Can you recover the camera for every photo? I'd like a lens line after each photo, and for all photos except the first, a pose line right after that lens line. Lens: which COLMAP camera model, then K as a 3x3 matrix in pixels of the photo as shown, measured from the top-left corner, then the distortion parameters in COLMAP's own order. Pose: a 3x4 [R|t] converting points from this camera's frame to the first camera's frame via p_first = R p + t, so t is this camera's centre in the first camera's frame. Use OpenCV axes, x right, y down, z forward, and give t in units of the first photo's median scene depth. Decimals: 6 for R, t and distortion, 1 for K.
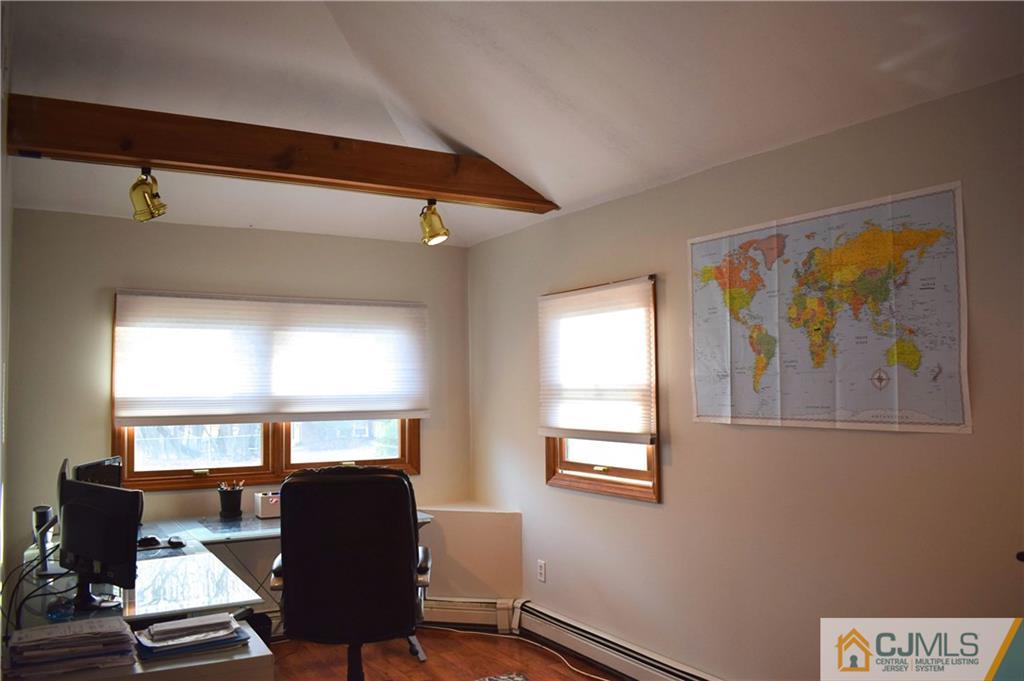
lens RADIAL K [[812.8, 0, 511.3], [0, 812.8, 339.9], [0, 0, 1]] dist [-0.090830, 0.009951]
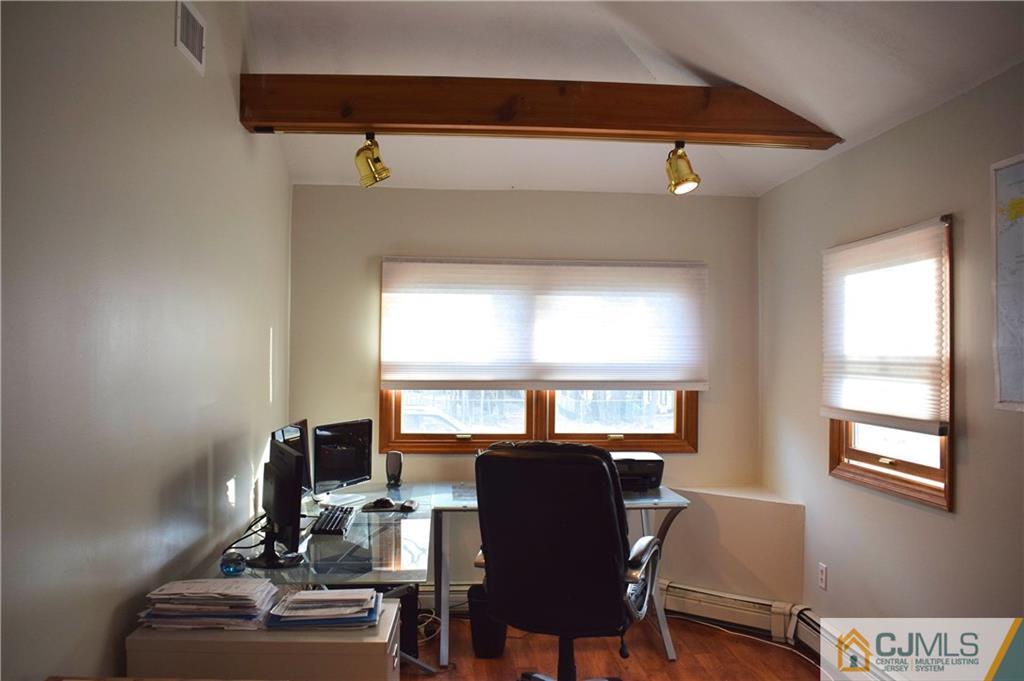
lens RADIAL K [[812.8, 0, 511.8], [0, 812.8, 340.9], [0, 0, 1]] dist [-0.090830, 0.009951]
pose [[0.893553, 0.010443, -0.448836, 0.127620], [0.008179, 0.999185, 0.039531, 0.005288], [0.448883, -0.038994, 0.892740, 0.130309]]
